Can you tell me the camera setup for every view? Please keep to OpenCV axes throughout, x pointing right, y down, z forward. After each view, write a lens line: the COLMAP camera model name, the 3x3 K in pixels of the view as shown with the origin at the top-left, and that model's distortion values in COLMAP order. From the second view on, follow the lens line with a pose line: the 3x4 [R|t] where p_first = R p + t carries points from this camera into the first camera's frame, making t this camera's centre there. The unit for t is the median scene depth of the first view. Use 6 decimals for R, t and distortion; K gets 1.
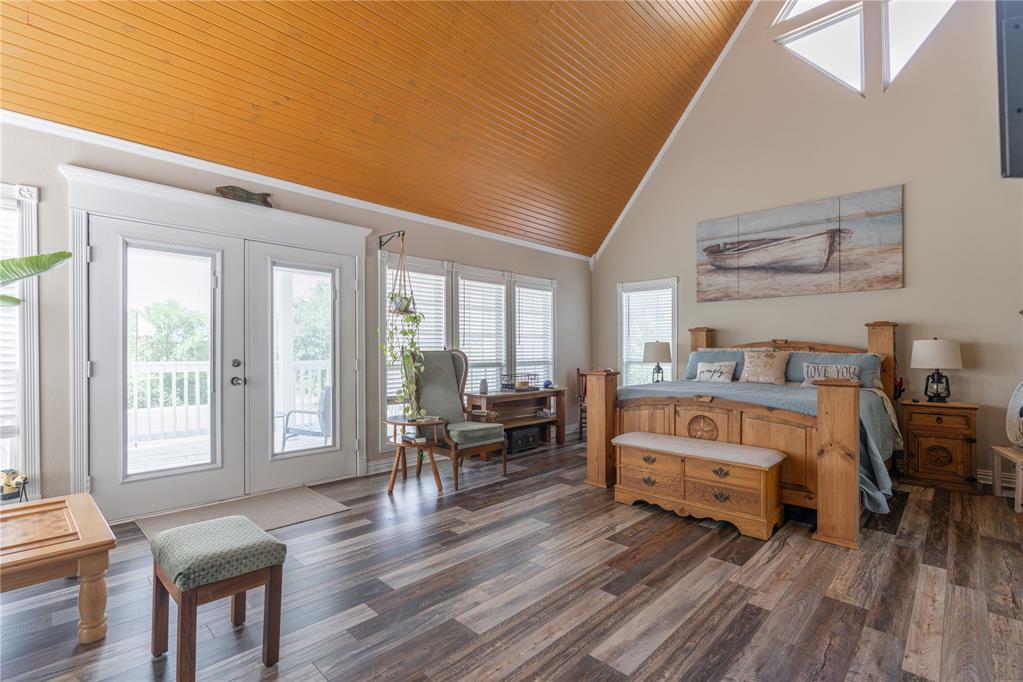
lens RADIAL K [[467.0, 0, 523.6], [0, 467.0, 346.3], [0, 0, 1]] dist [-0.000479, 0.000434]
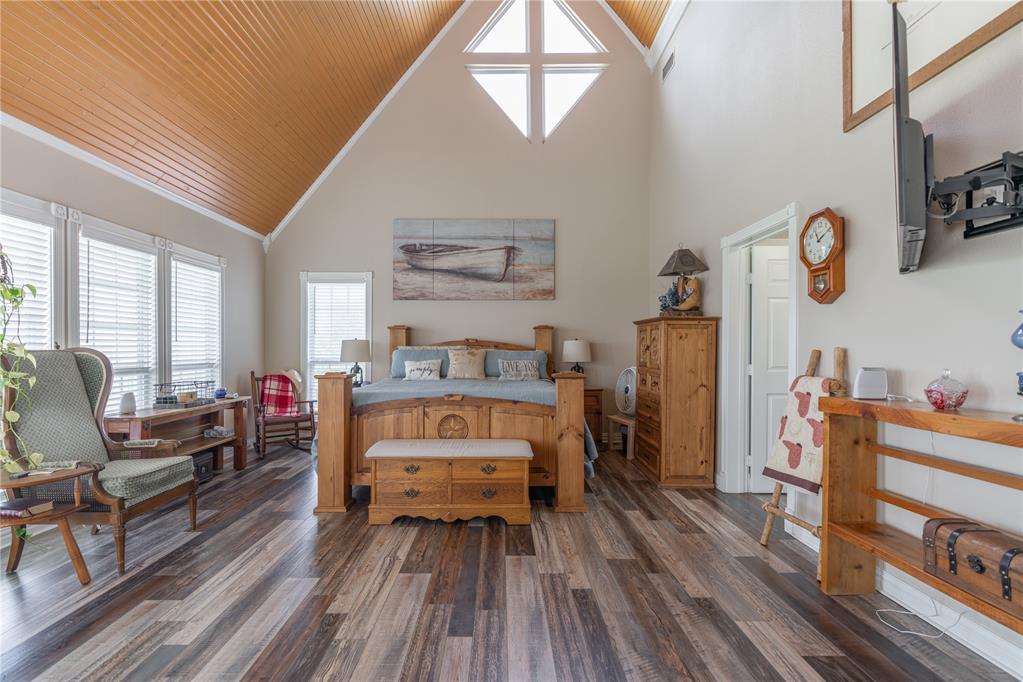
lens RADIAL K [[463.7, 0, 506.0], [0, 463.7, 344.4], [0, 0, 1]] dist [-0.002171, 0.000956]
pose [[0.722516, 0.004335, 0.691341, -0.167214], [-0.003789, 0.999990, -0.002311, 0.001326], [-0.691344, -0.000950, 0.722525, 0.167628]]
